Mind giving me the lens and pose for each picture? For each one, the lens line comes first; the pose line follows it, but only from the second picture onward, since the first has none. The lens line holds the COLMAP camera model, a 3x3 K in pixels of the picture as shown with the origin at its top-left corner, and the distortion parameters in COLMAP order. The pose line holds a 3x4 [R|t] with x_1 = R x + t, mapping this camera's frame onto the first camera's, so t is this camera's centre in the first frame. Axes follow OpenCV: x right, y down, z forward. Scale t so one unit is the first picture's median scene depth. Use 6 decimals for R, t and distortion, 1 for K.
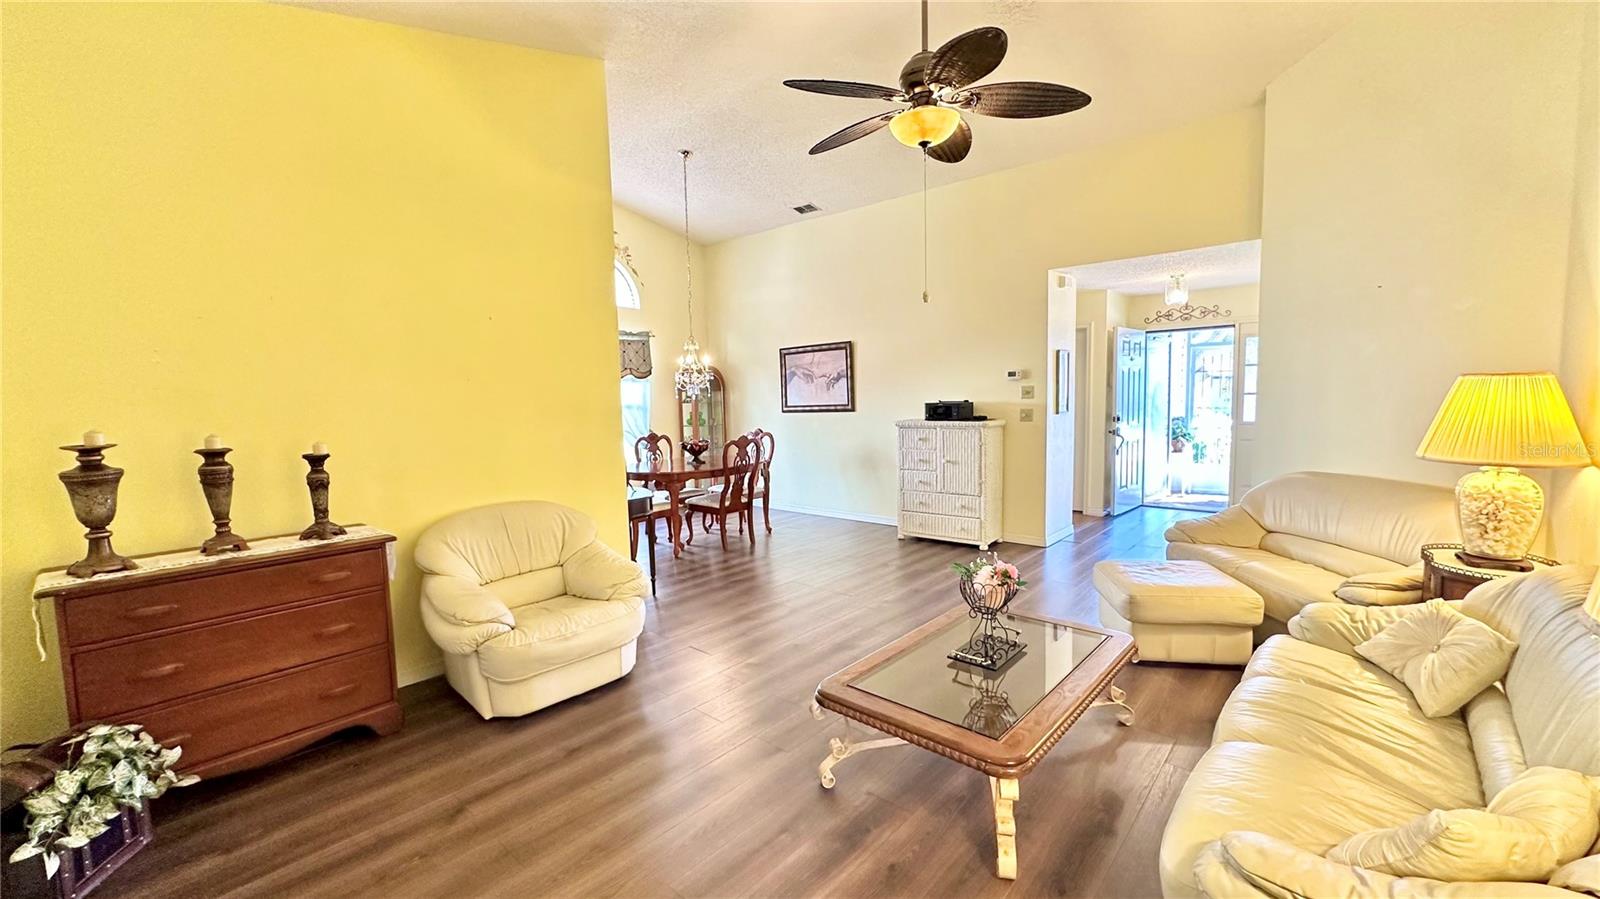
lens RADIAL K [[639.5, 0, 800.5], [0, 639.5, 449.4], [0, 0, 1]] dist [0.001568, 0.000433]
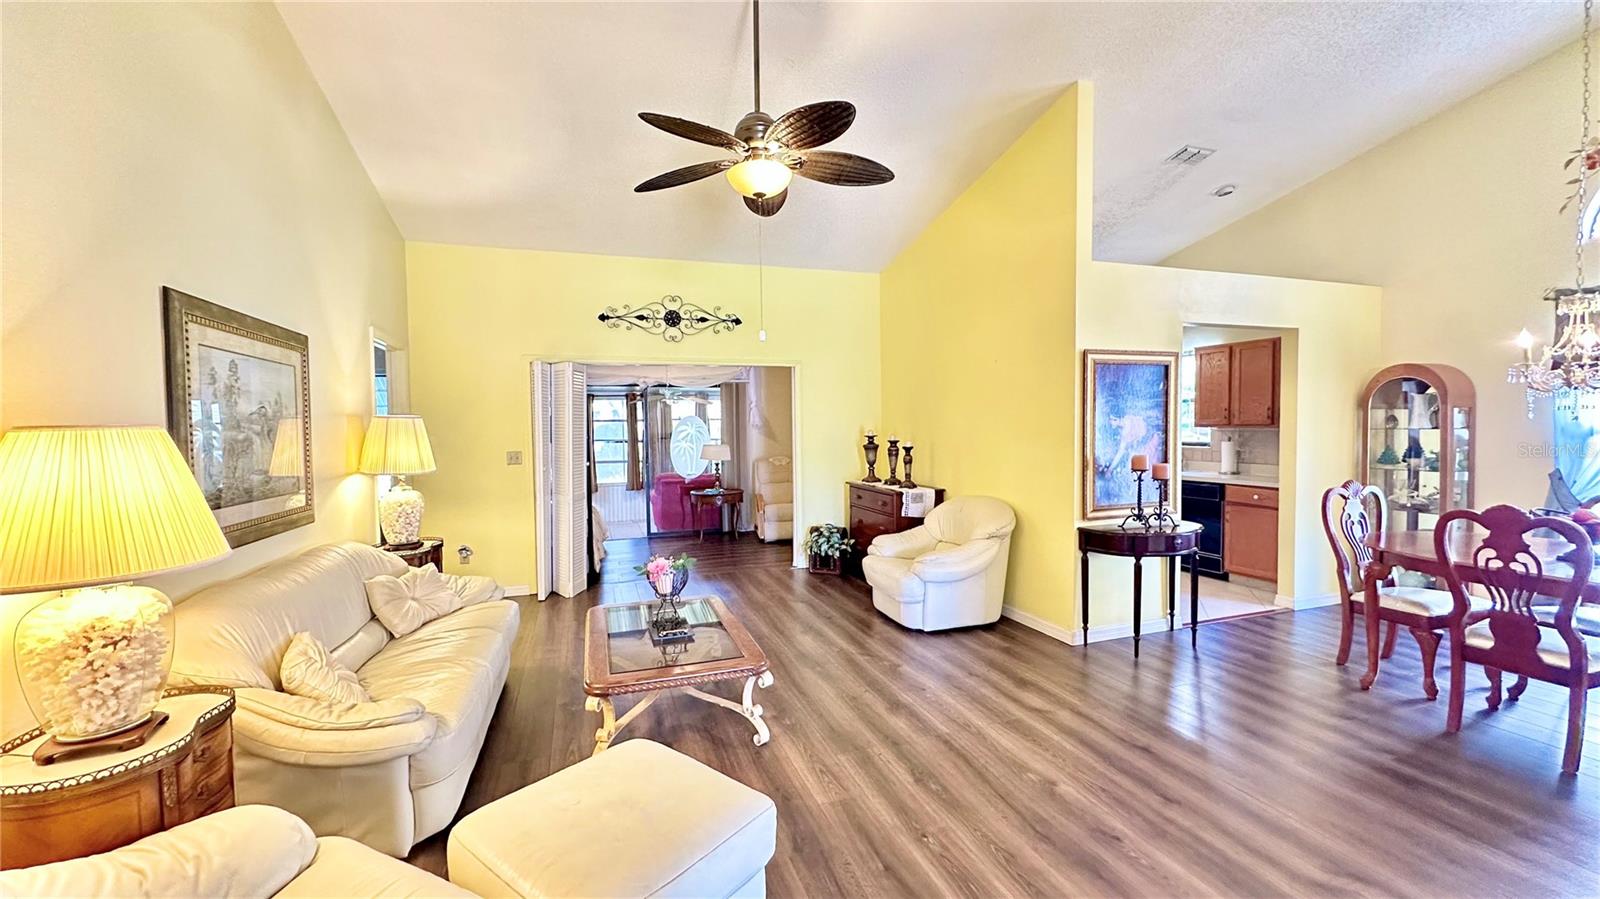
lens RADIAL K [[639.5, 0, 801.3], [0, 639.5, 451.8], [0, 0, 1]] dist [0.001568, 0.000433]
pose [[-0.495077, 0.067406, -0.866231, 0.641705], [-0.052884, 0.992800, 0.107479, -0.096220], [0.867238, 0.099020, -0.487947, 0.935033]]
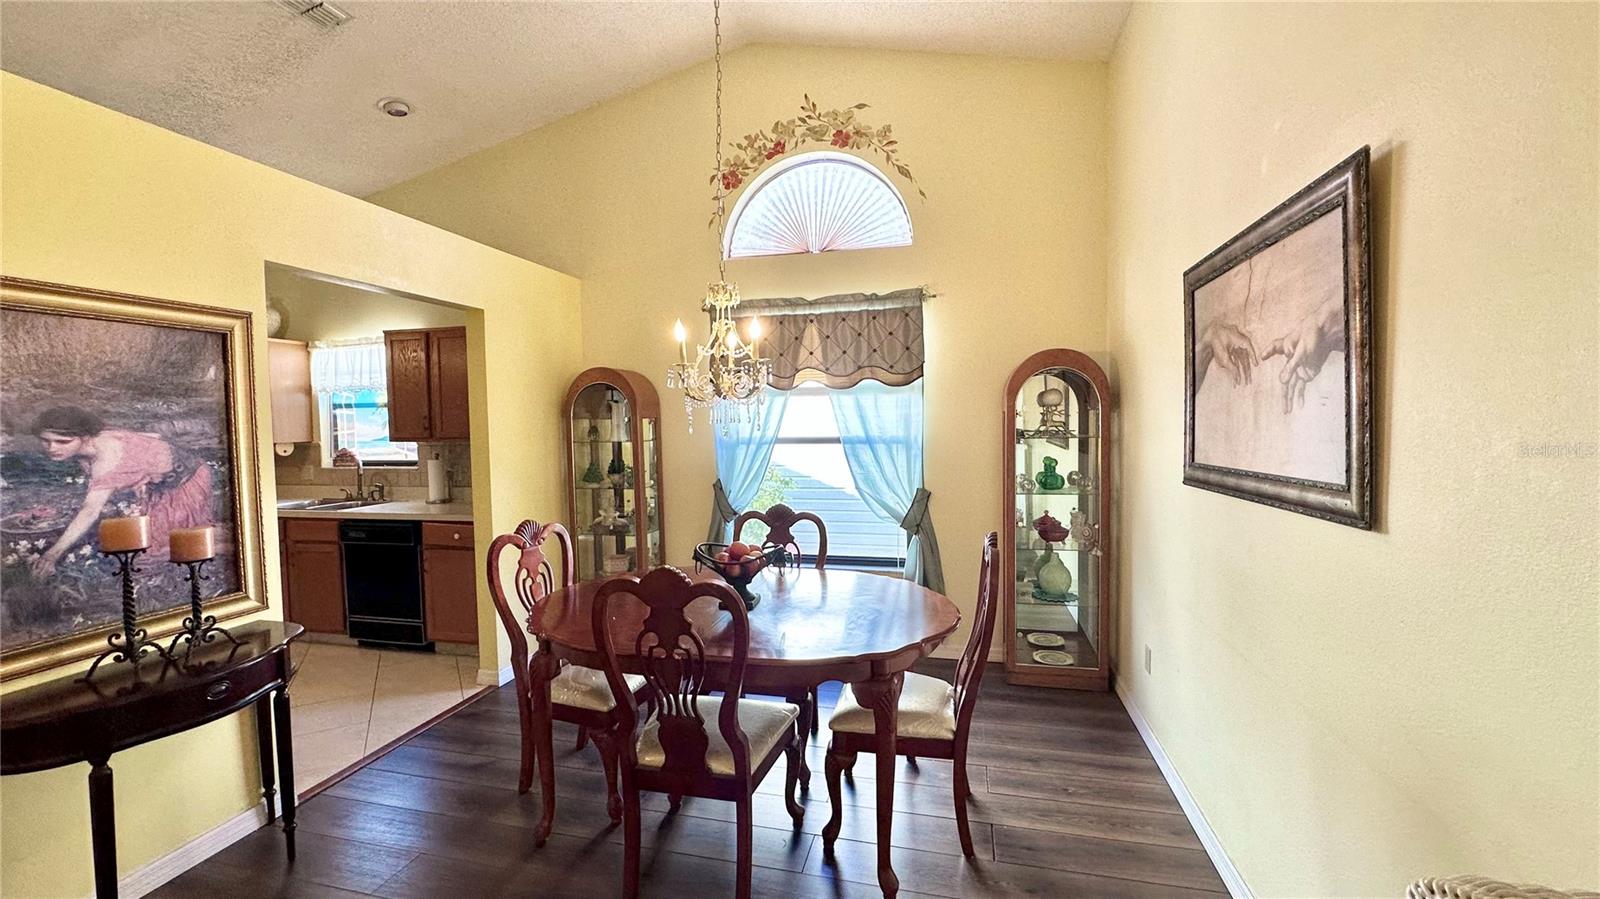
lens RADIAL K [[639.5, 0, 795.9], [0, 639.5, 447.9], [0, 0, 1]] dist [0.001568, 0.000433]
pose [[0.446083, 0.056050, -0.893235, 0.245134], [-0.074842, 0.996878, 0.025177, -0.106279], [0.891857, 0.055621, 0.448885, 1.087016]]
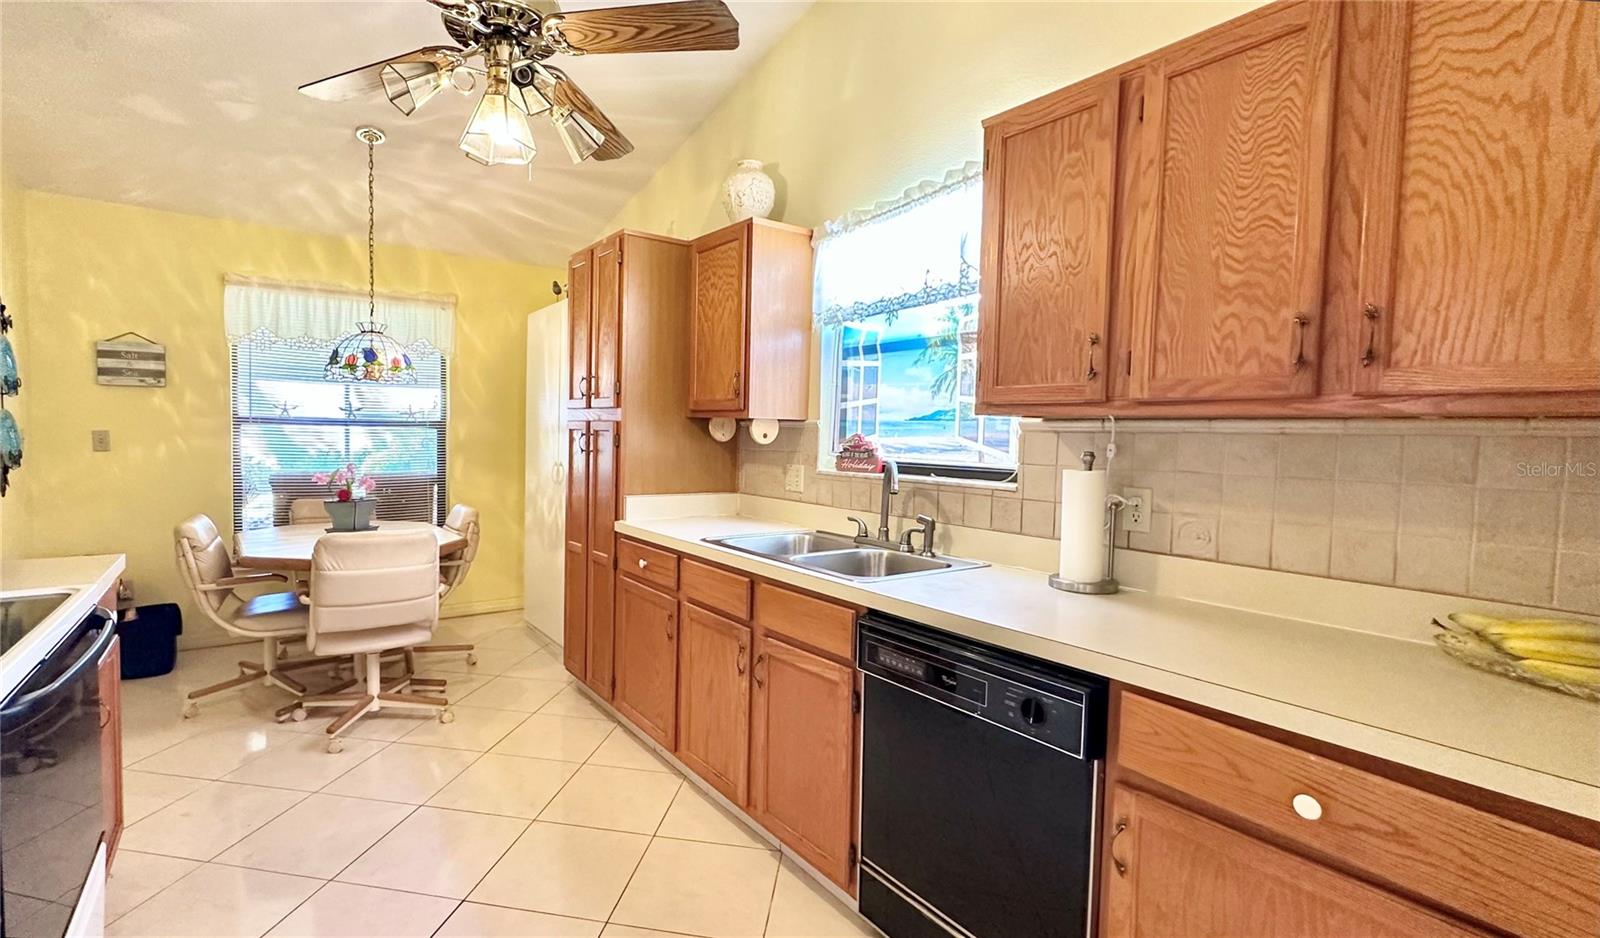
lens RADIAL K [[693.6, 0, 794.4], [0, 693.6, 474.8], [0, 0, 1]] dist [0.001198, 0.000063]
pose [[-0.183991, 0.075617, -0.980015, -0.408523], [-0.108987, 0.989319, 0.096797, -0.044923], [0.976867, 0.124619, -0.173784, 0.958781]]
